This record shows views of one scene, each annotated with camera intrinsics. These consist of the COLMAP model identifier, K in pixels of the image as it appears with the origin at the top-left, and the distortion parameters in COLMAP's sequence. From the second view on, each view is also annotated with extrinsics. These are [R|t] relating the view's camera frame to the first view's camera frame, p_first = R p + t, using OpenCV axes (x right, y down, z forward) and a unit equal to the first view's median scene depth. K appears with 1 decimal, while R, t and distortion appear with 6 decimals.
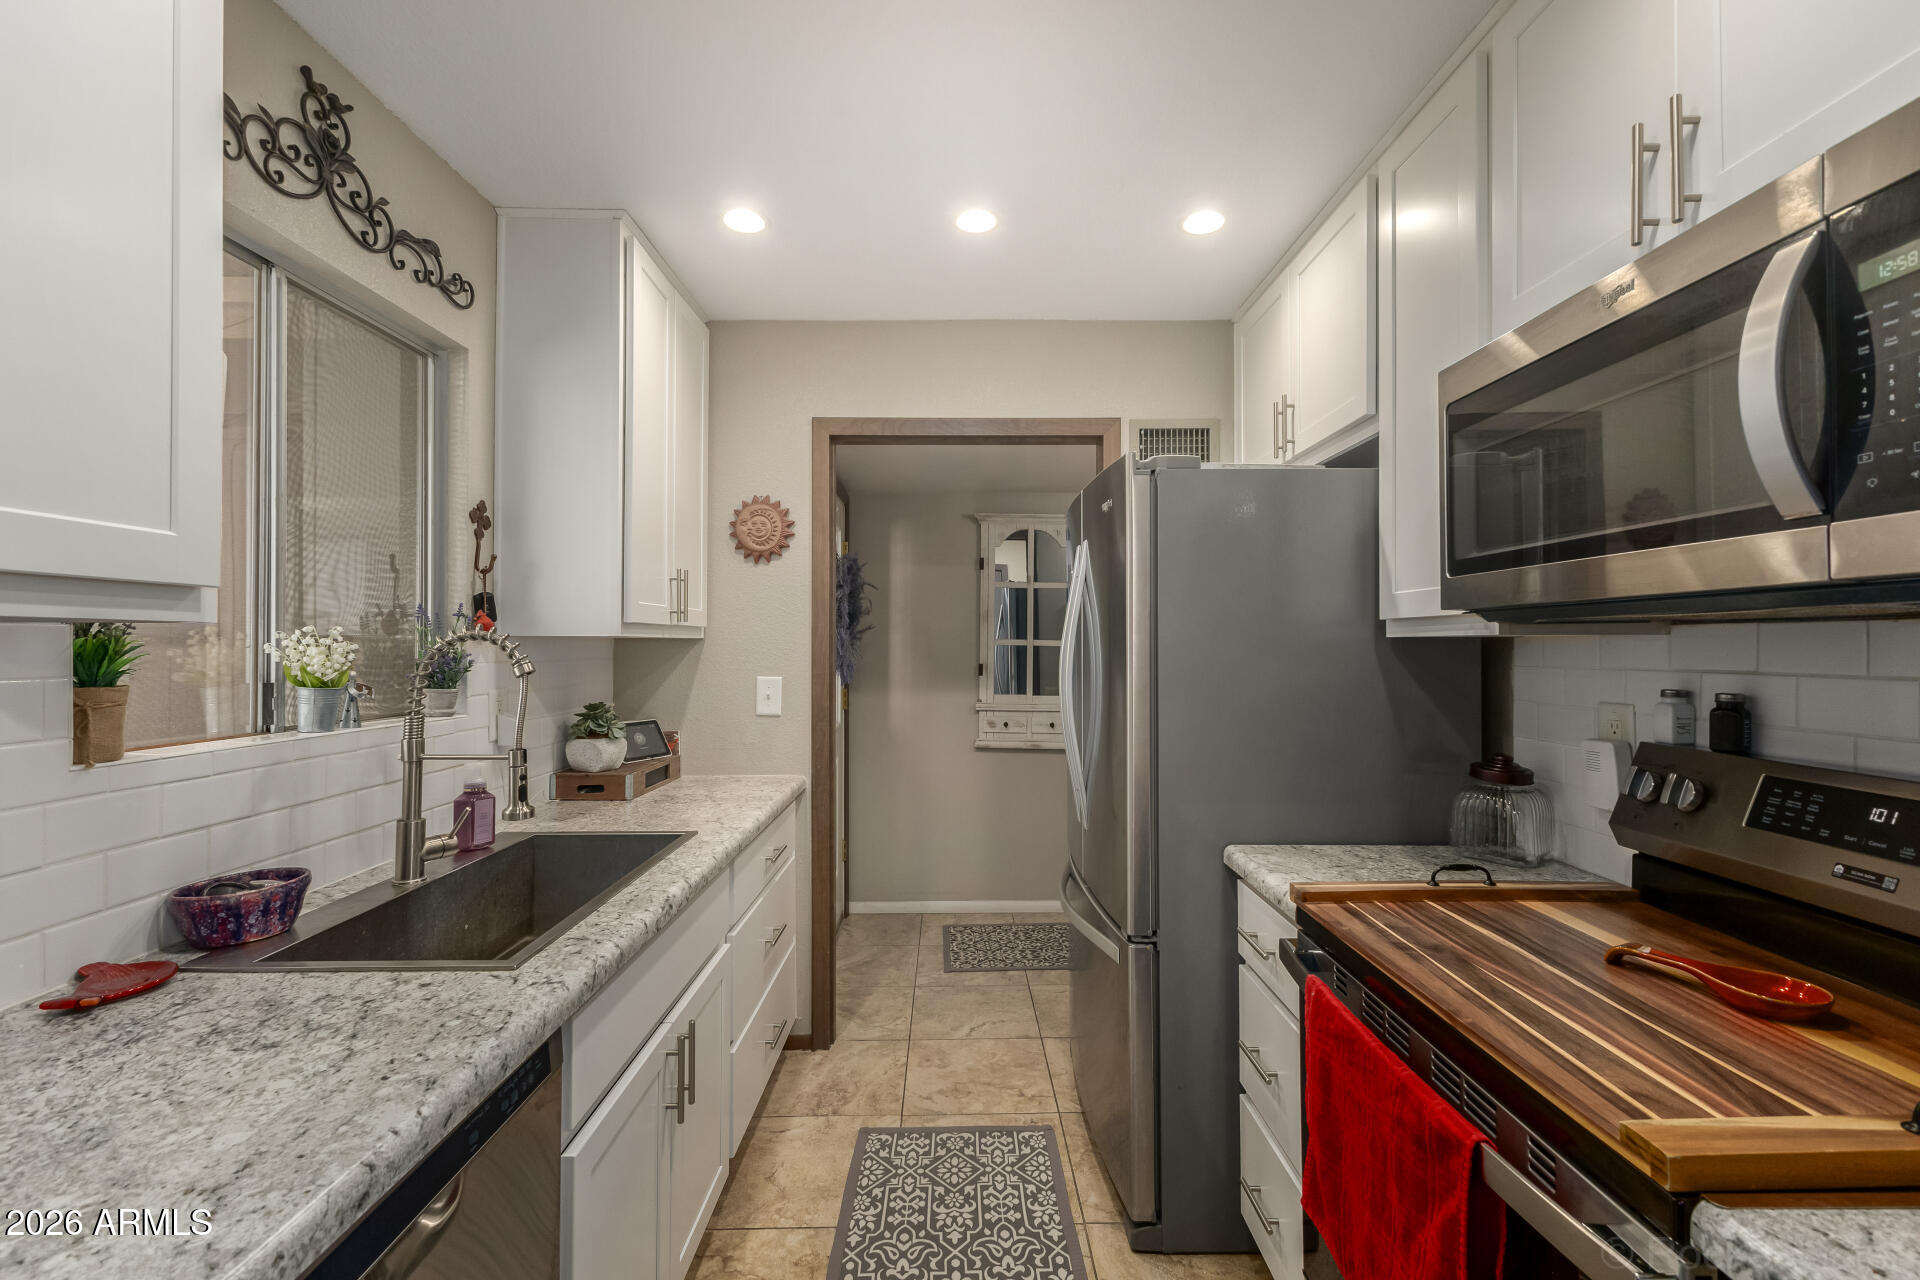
lens RADIAL K [[825.8, 0, 964.0], [0, 825.8, 629.4], [0, 0, 1]] dist [0.012843, -0.005387]
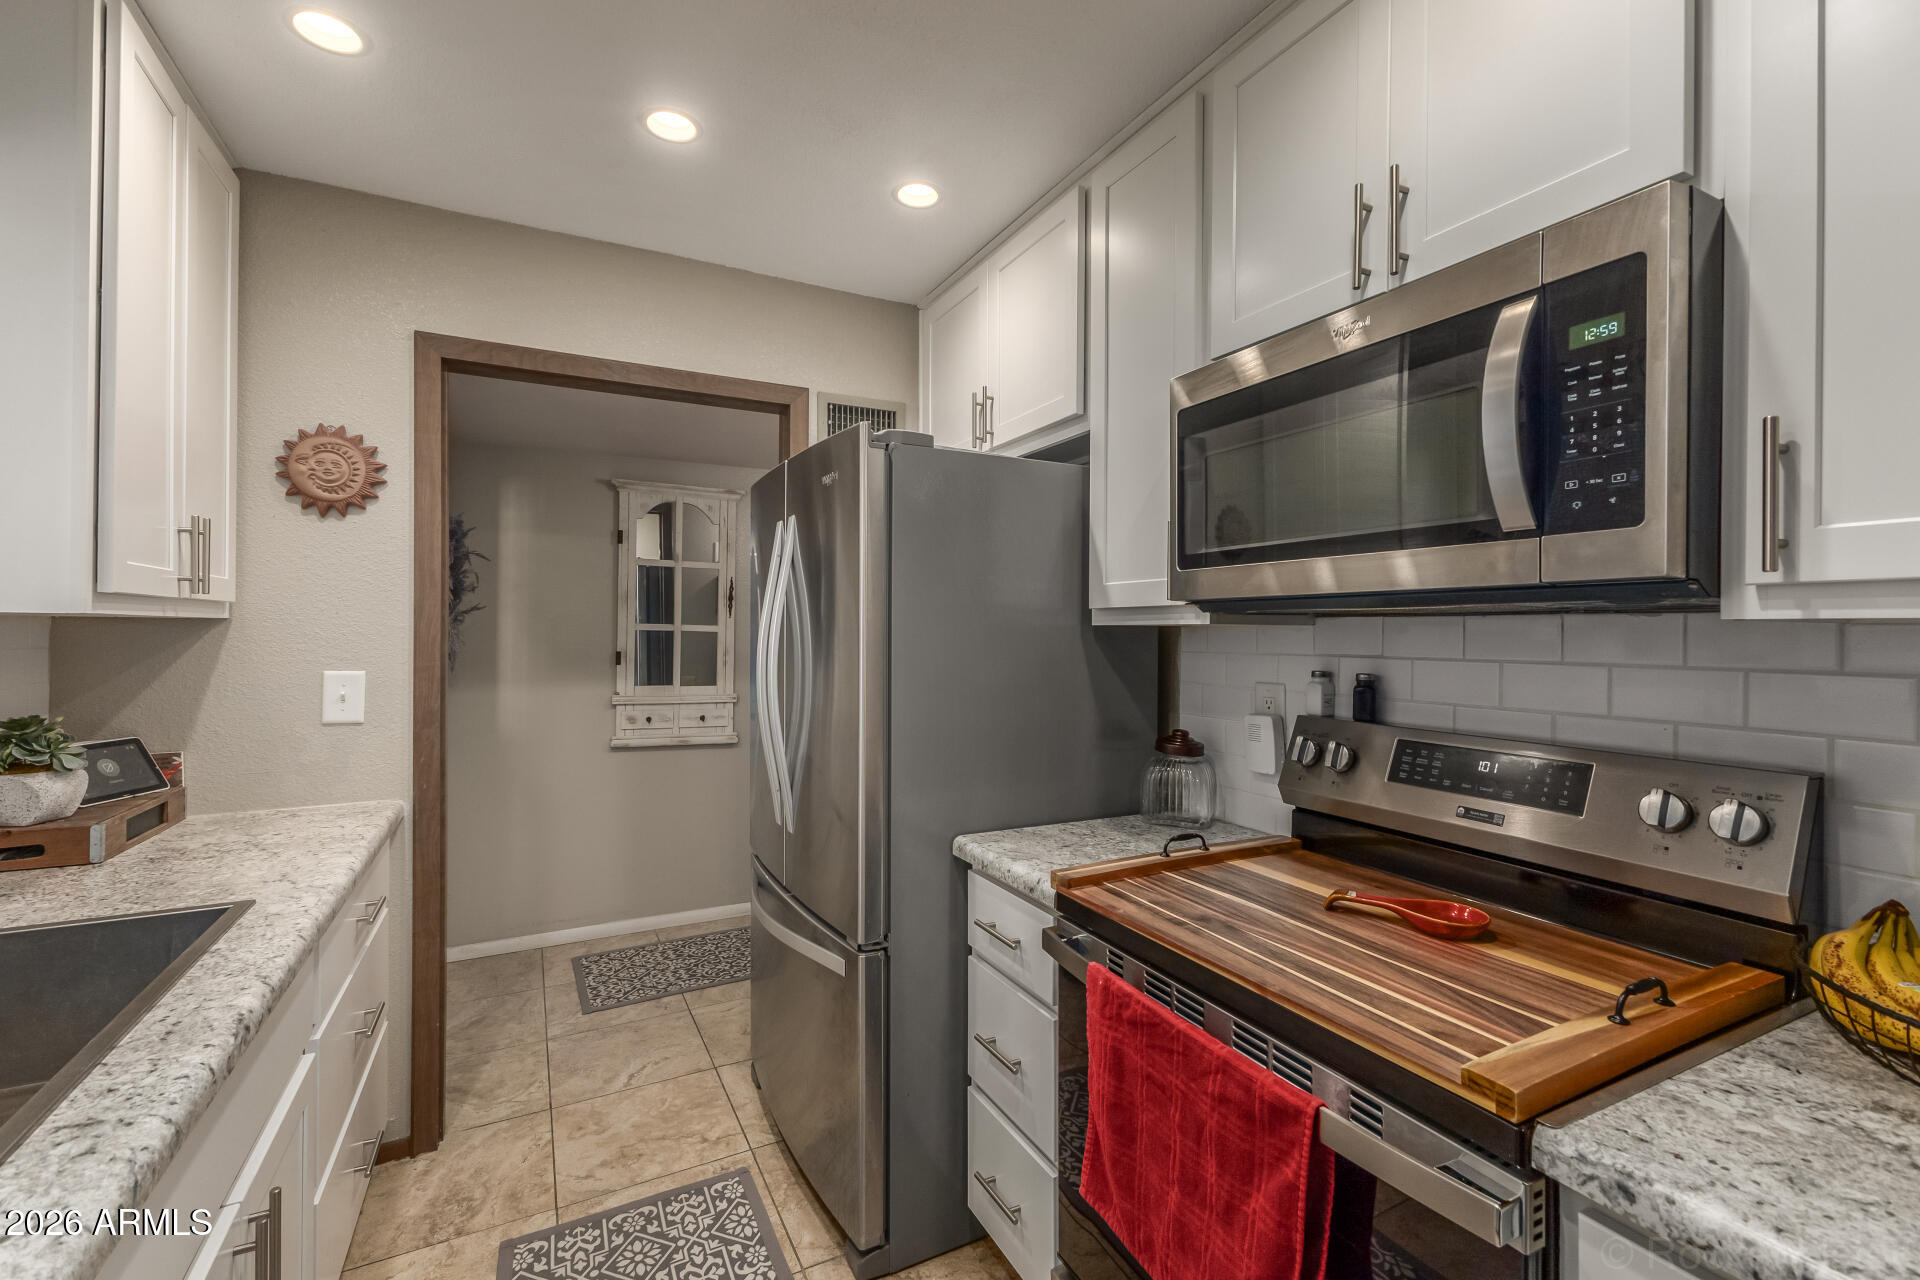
lens RADIAL K [[824.4, 0, 959.8], [0, 824.4, 625.1], [0, 0, 1]] dist [0.012051, -0.001259]
pose [[0.891012, 0.008507, 0.453900, -0.121649], [-0.014164, 0.999859, 0.009065, 0.002039], [-0.453759, -0.014506, 0.891006, 0.128955]]
